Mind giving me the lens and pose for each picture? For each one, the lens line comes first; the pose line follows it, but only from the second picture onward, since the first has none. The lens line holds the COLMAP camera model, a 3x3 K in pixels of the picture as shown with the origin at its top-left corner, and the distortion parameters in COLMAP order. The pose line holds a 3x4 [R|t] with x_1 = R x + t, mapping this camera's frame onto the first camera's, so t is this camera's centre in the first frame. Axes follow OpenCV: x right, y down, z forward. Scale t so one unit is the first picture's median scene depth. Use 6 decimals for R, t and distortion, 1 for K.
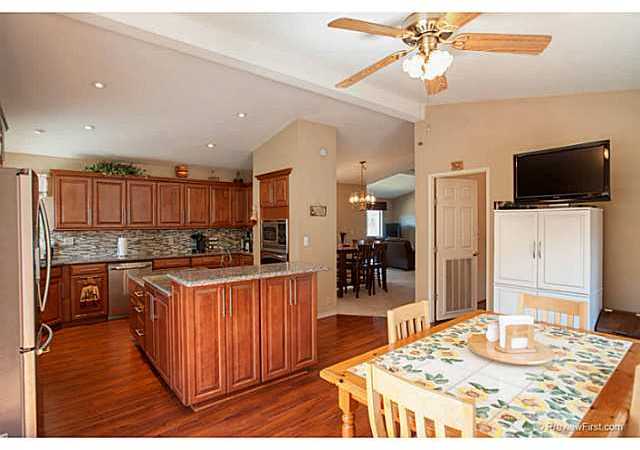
lens RADIAL K [[326.6, 0, 320.0], [0, 326.6, 225.0], [0, 0, 1]] dist [-0.001523, -0.000248]
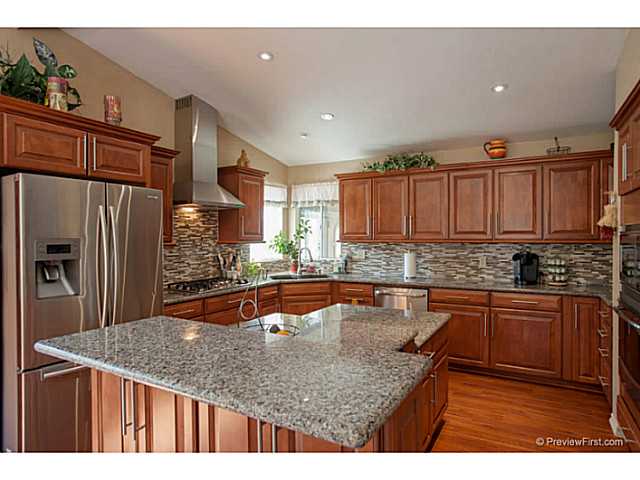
lens RADIAL K [[407.0, 0, 320.0], [0, 407.0, 240.0], [0, 0, 1]] dist [0.000288, 0.001616]
pose [[0.362096, 0.014937, -0.932021, 0.178429], [-0.002969, 0.999885, 0.014871, -0.003860], [0.932136, -0.002618, 0.362098, 0.446173]]
